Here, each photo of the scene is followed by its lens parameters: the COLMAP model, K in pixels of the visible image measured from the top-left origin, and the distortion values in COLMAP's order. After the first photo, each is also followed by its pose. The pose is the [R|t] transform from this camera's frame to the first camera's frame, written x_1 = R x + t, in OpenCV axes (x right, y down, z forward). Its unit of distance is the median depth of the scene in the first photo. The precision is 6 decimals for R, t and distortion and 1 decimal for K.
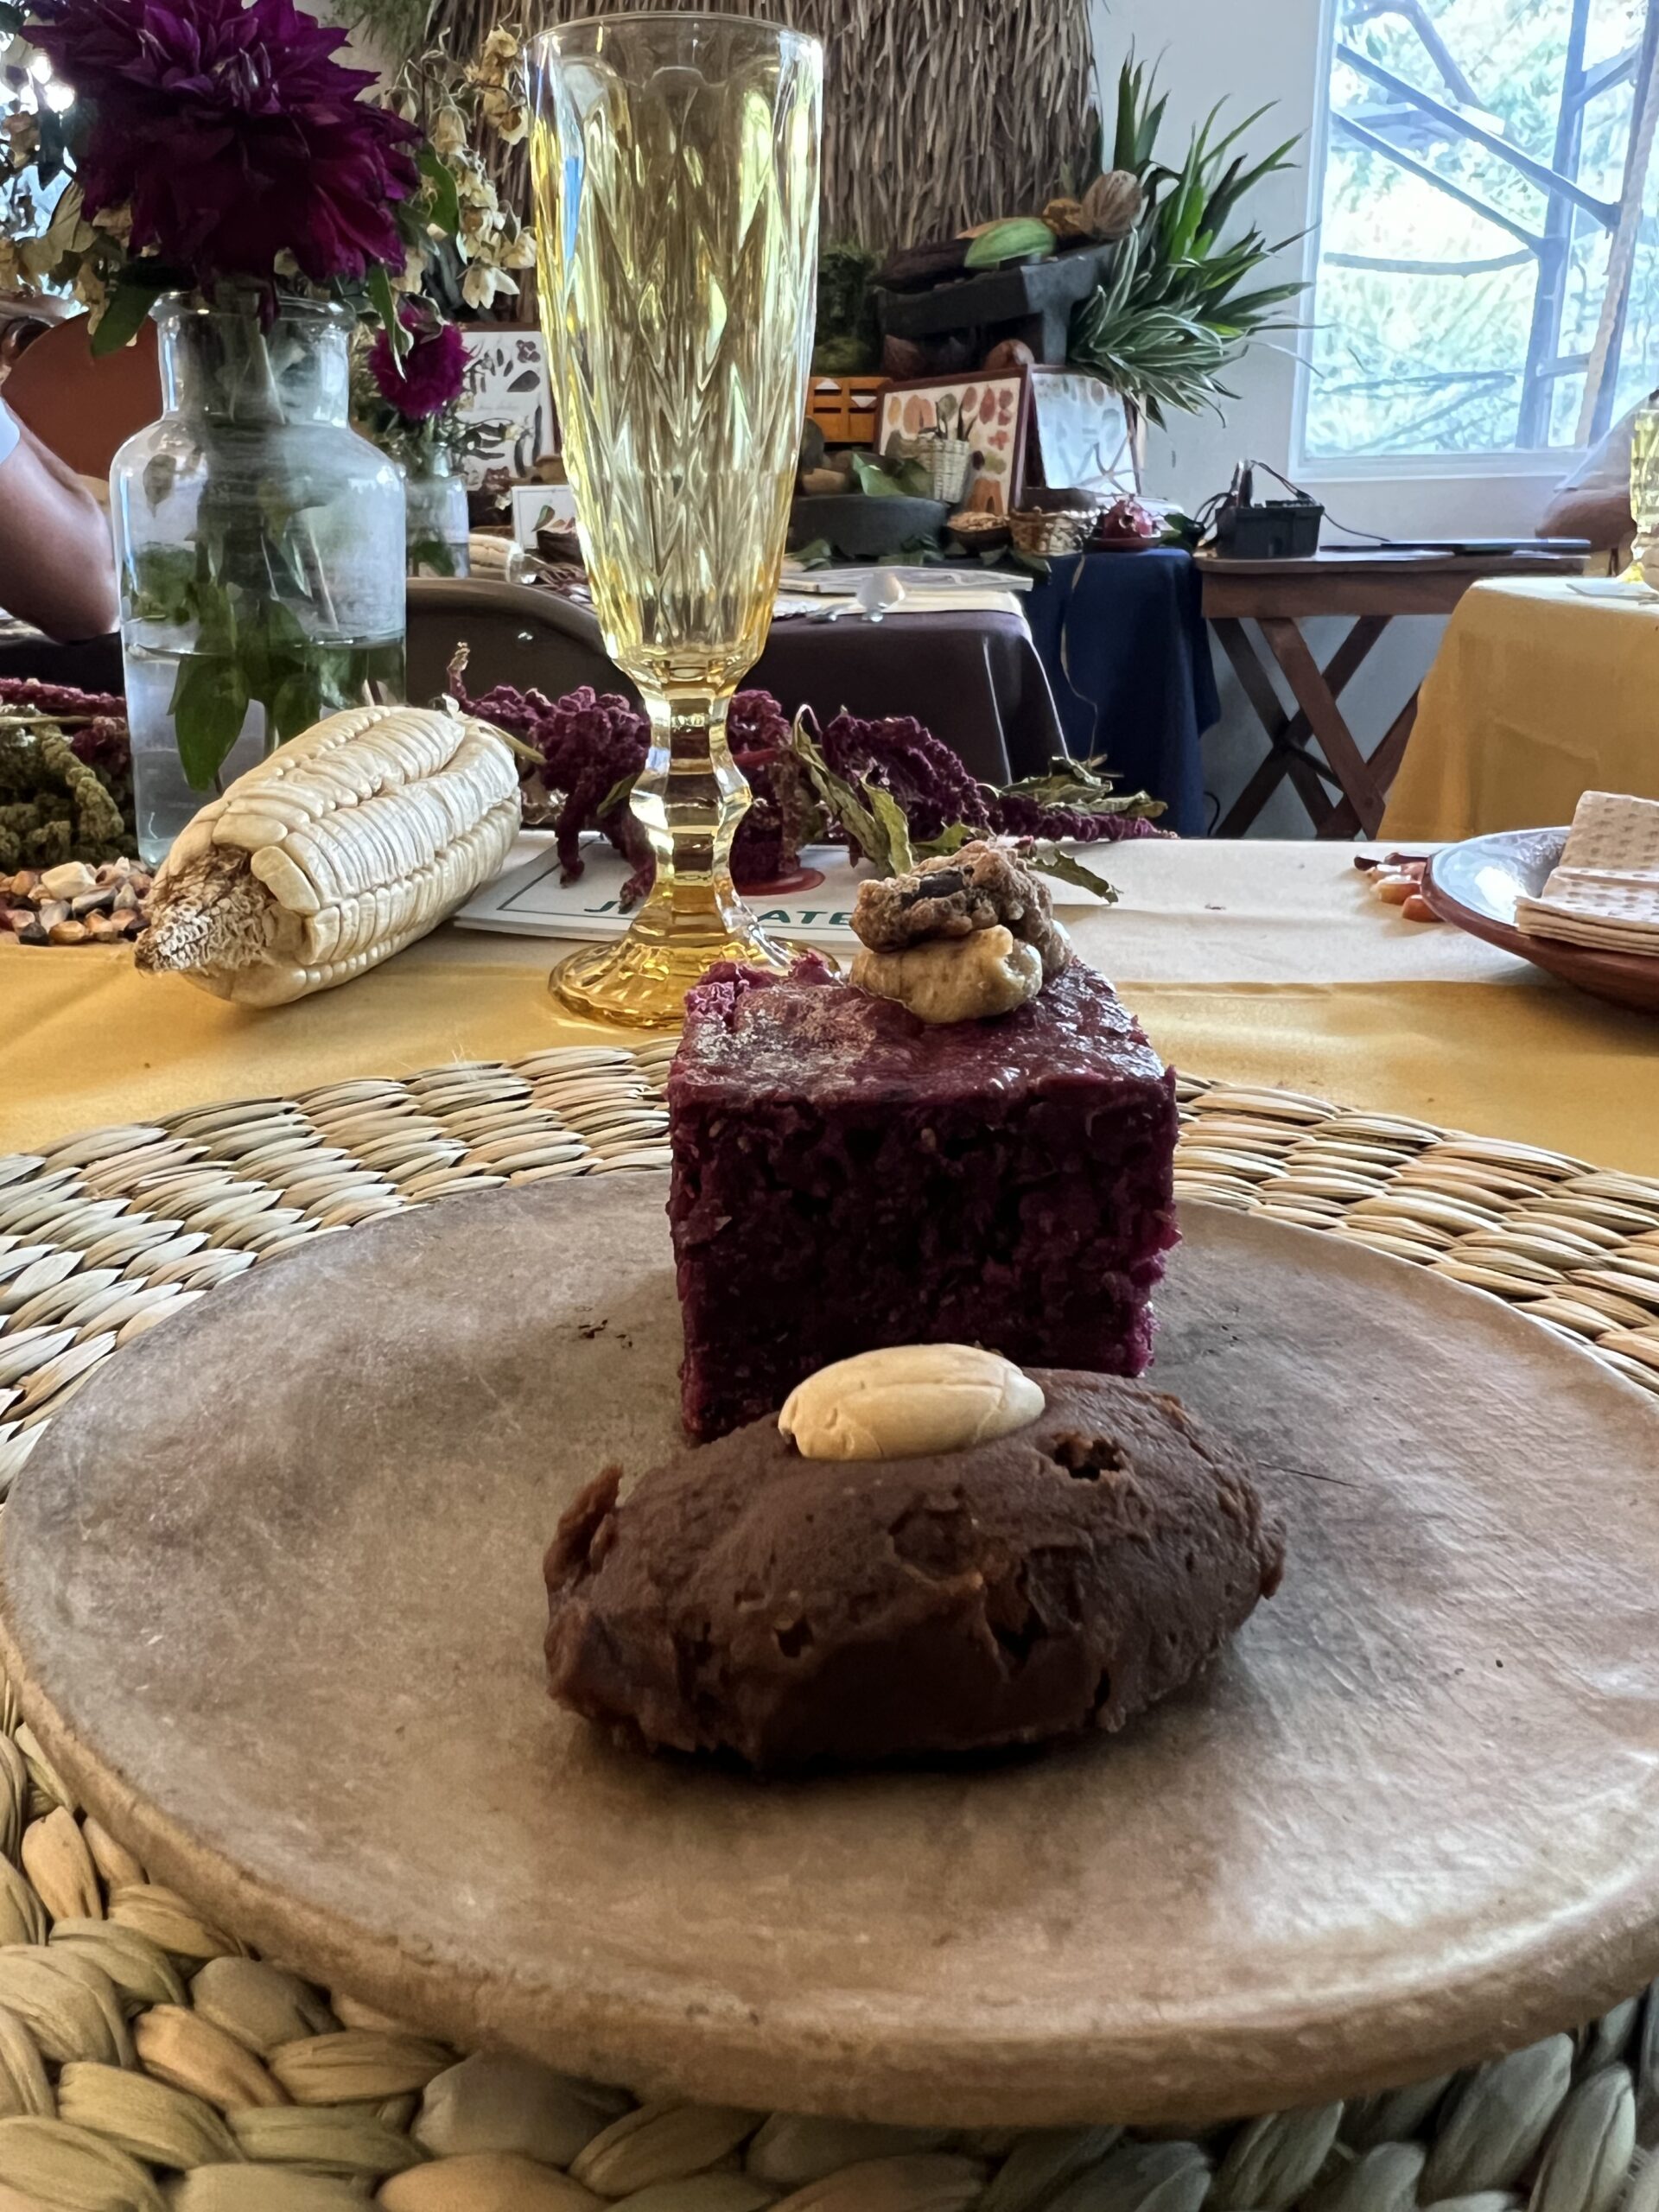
lens RADIAL K [[1876.1, 0, 829.5], [0, 1876.1, 1106.0], [0, 0, 1]] dist [0.057621, 0.000072]
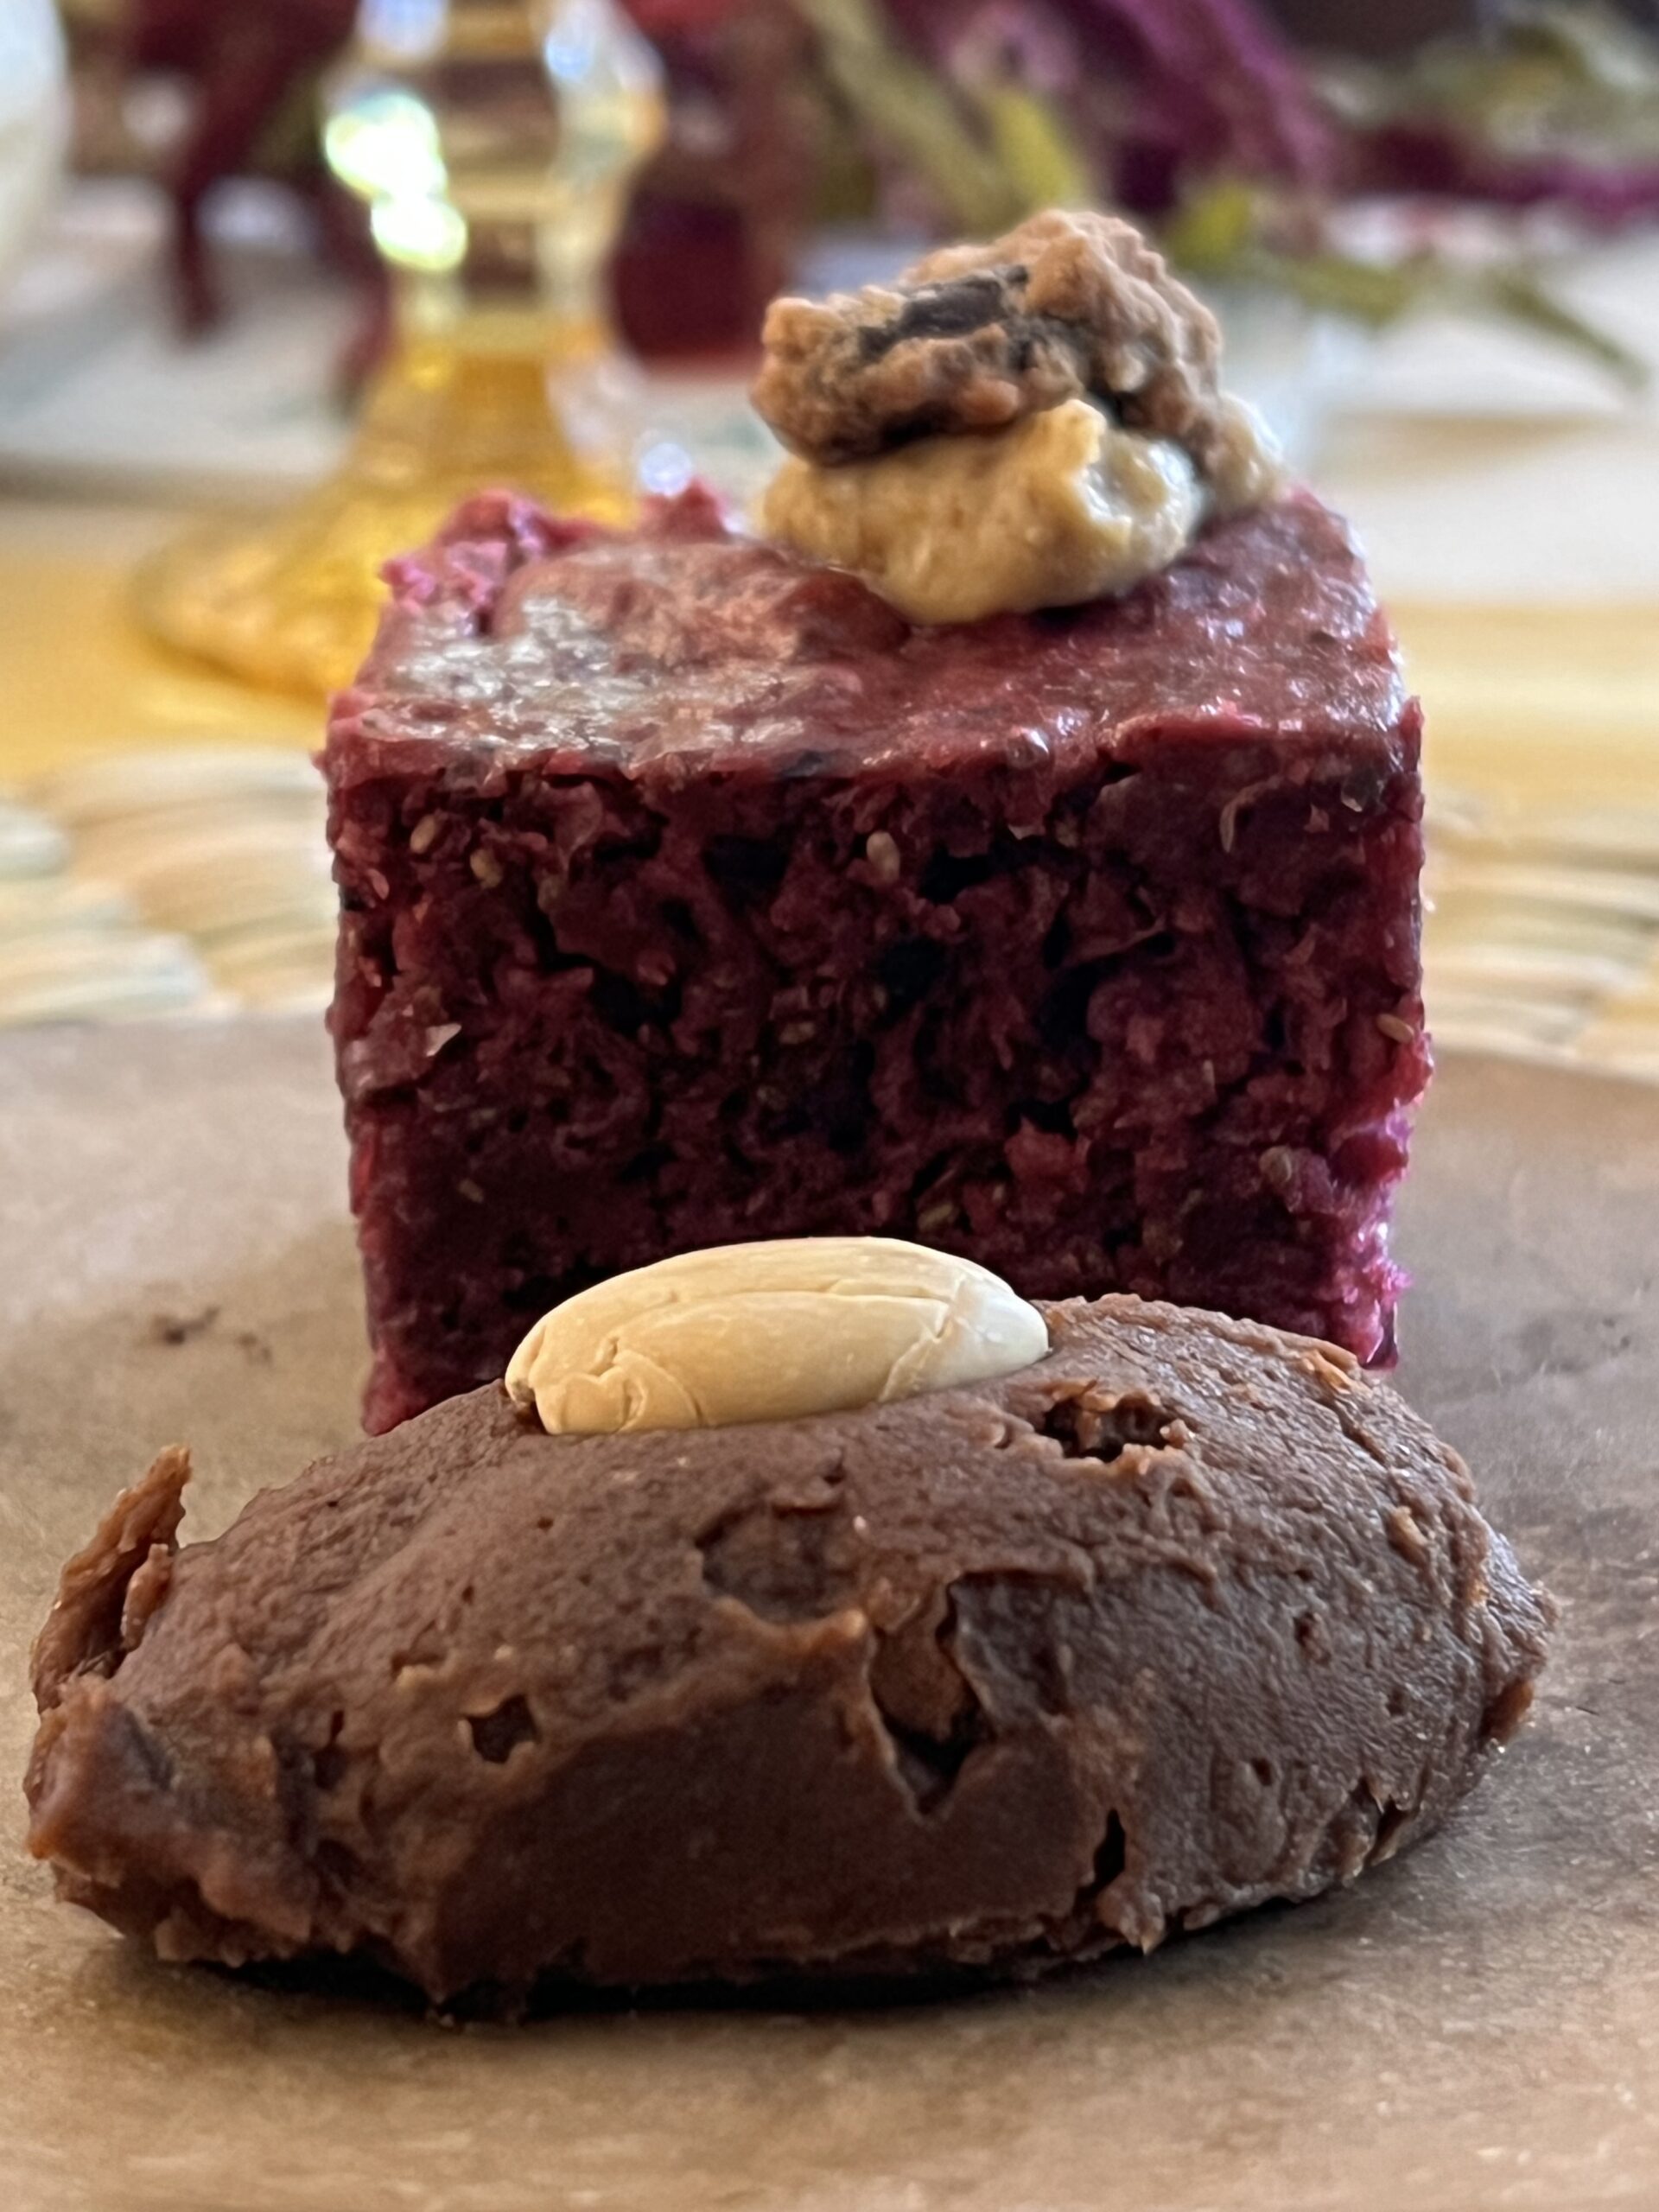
lens RADIAL K [[4946.7, 0, 829.5], [0, 4946.7, 1106.0], [0, 0, 1]] dist [0.270024, -0.206486]
pose [[0.999946, 0.002336, -0.010175, 0.052068], [-0.002002, 0.999460, 0.032804, 0.039090], [0.010246, -0.032782, 0.999410, -0.224447]]
